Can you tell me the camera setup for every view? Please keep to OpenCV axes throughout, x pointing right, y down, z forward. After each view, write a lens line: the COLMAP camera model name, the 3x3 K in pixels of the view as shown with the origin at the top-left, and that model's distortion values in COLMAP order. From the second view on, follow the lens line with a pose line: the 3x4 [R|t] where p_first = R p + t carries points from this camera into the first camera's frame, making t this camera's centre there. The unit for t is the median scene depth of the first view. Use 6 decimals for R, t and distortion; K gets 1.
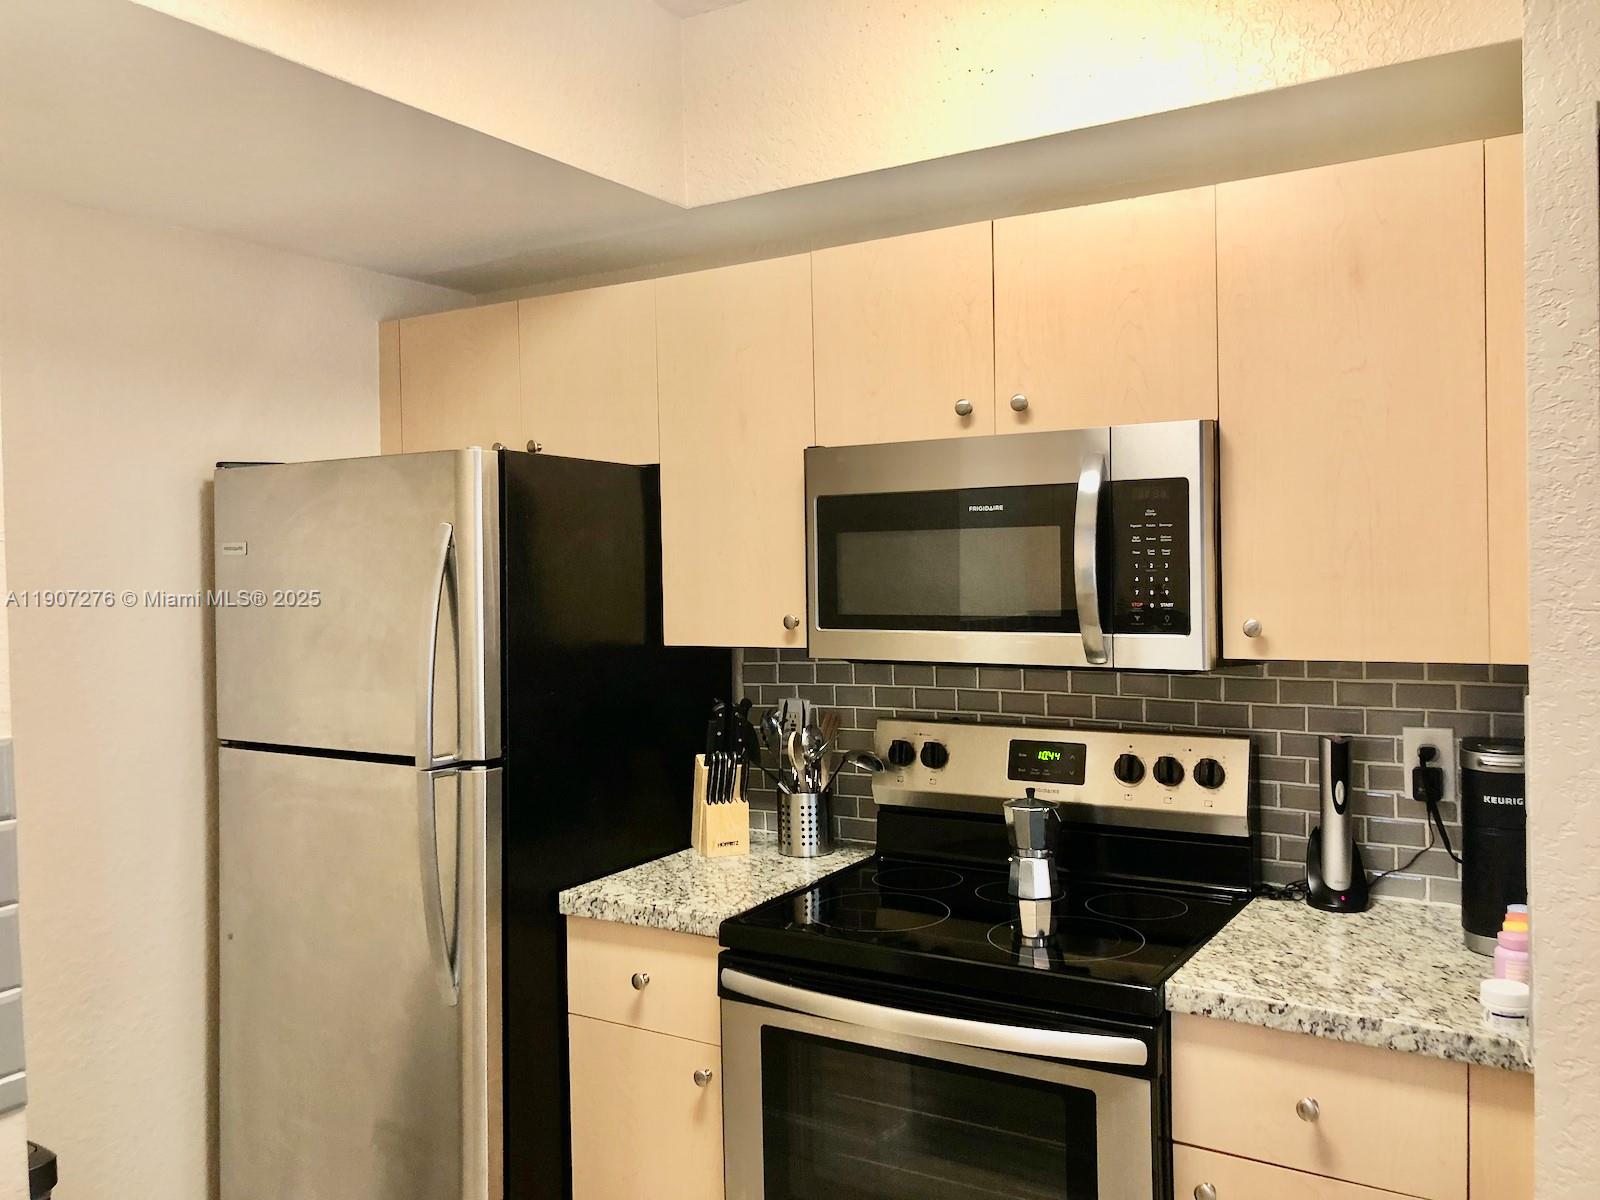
lens RADIAL K [[1317.5, 0, 812.9], [0, 1317.5, 574.1], [0, 0, 1]] dist [0.034914, -0.031715]
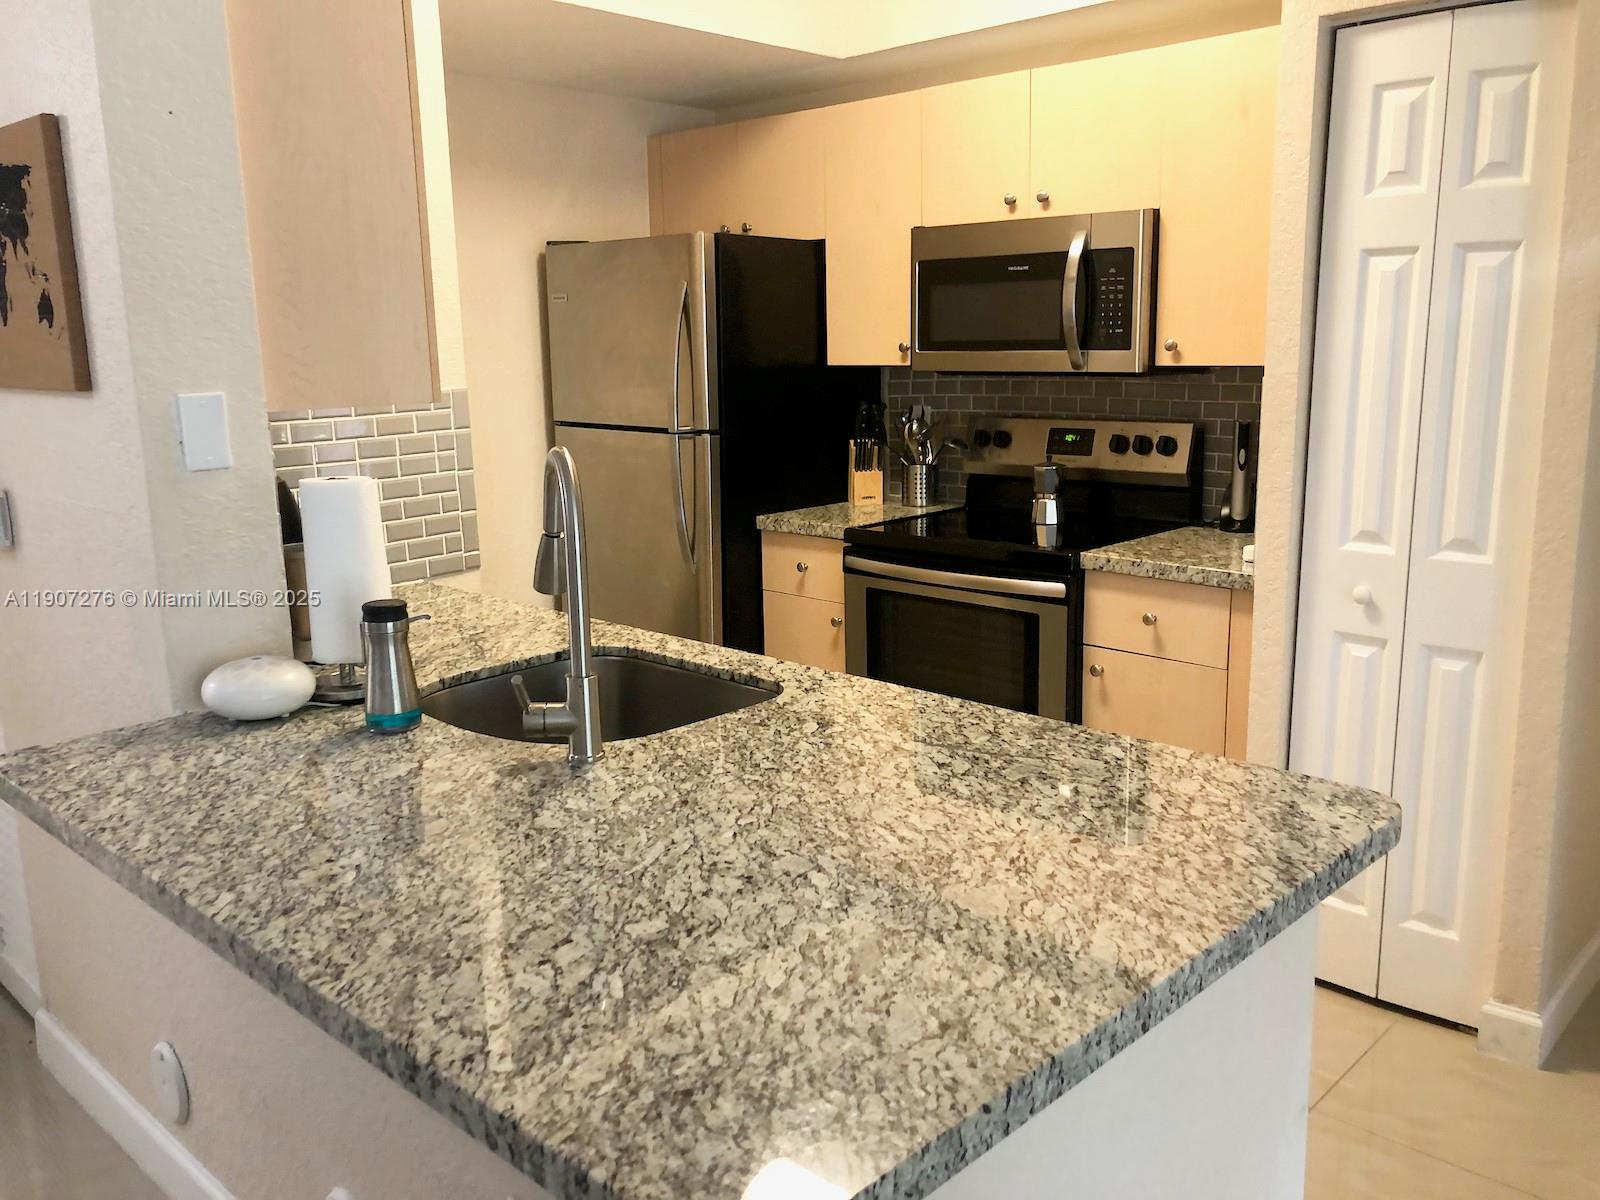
lens RADIAL K [[1317.5, 0, 813.2], [0, 1317.5, 599.1], [0, 0, 1]] dist [0.034914, -0.031715]
pose [[0.976996, 0.043938, -0.208683, 0.227888], [-0.002934, 0.981222, 0.192860, 0.030863], [0.213239, -0.187811, 0.958779, -0.578733]]
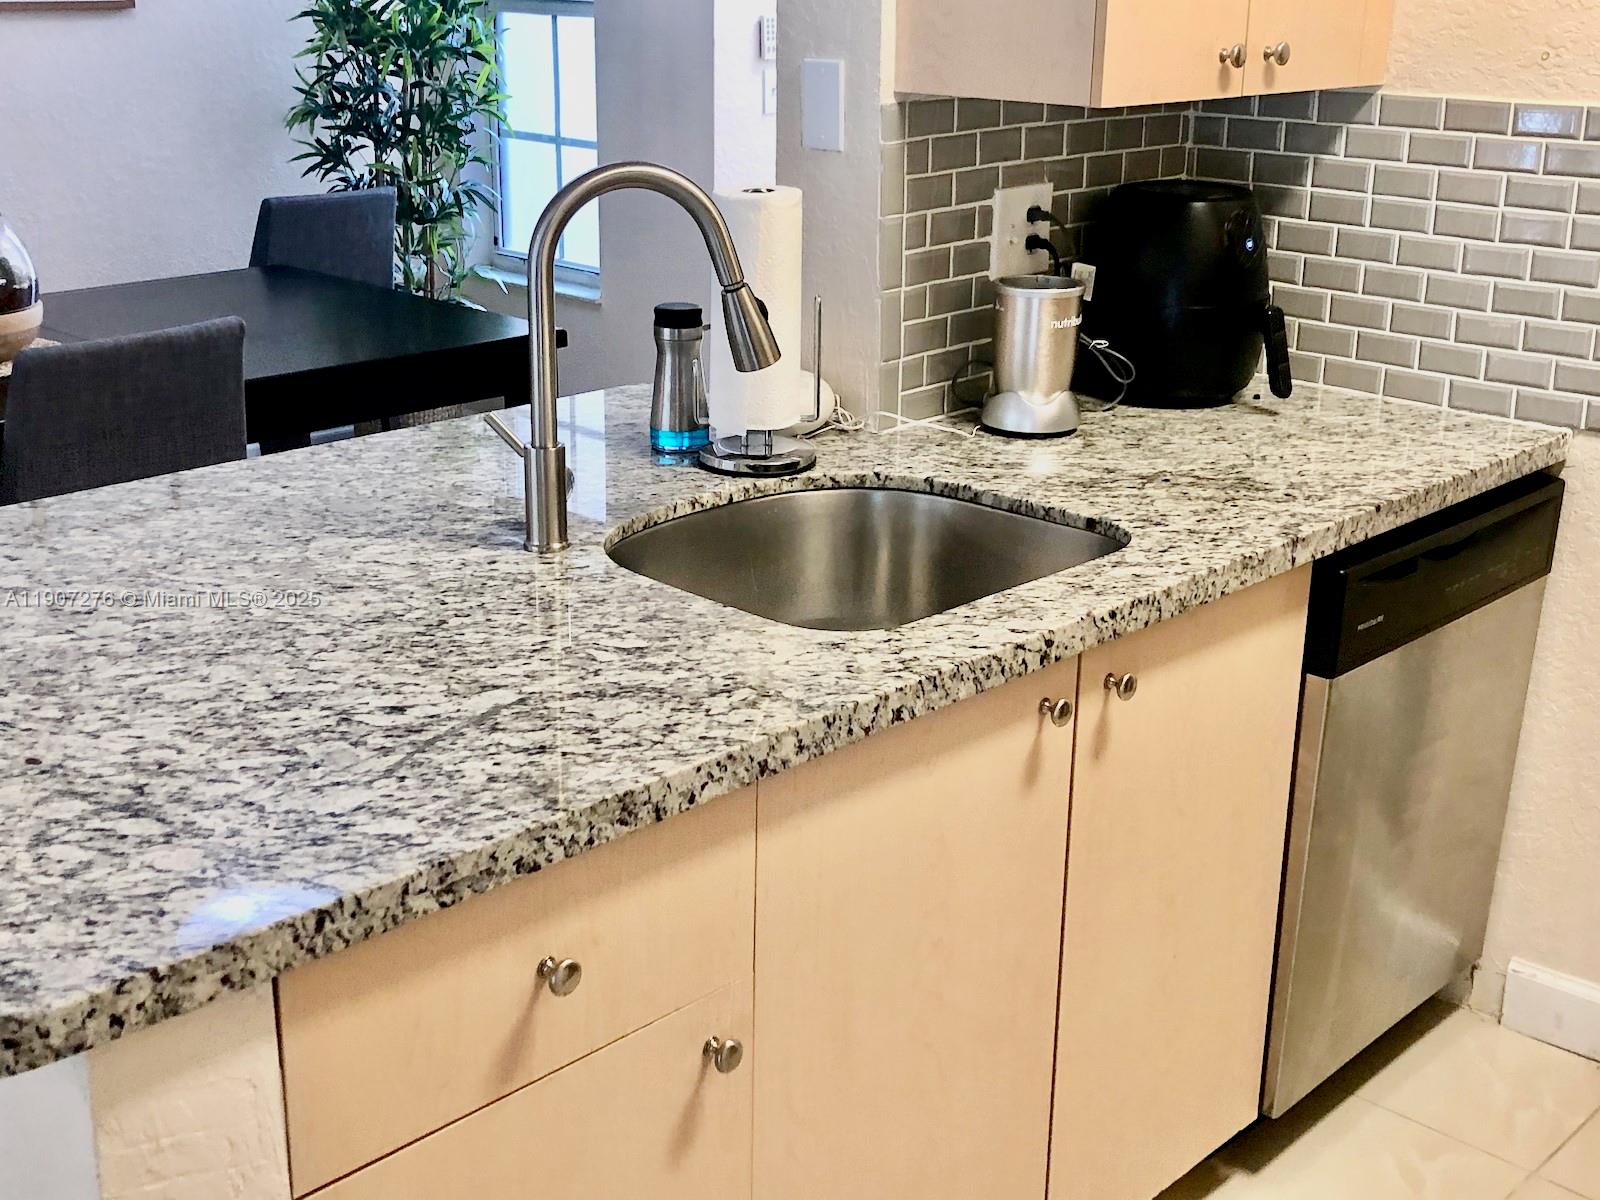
lens RADIAL K [[1947.9, 0, 789.3], [0, 1947.9, 570.1], [0, 0, 1]] dist [0.030961, 0.000000]
pose [[-0.226362, 0.317860, -0.920720, 0.748780], [-0.019674, 0.943571, 0.330585, -0.022872], [0.973845, 0.092946, -0.207335, 0.389975]]
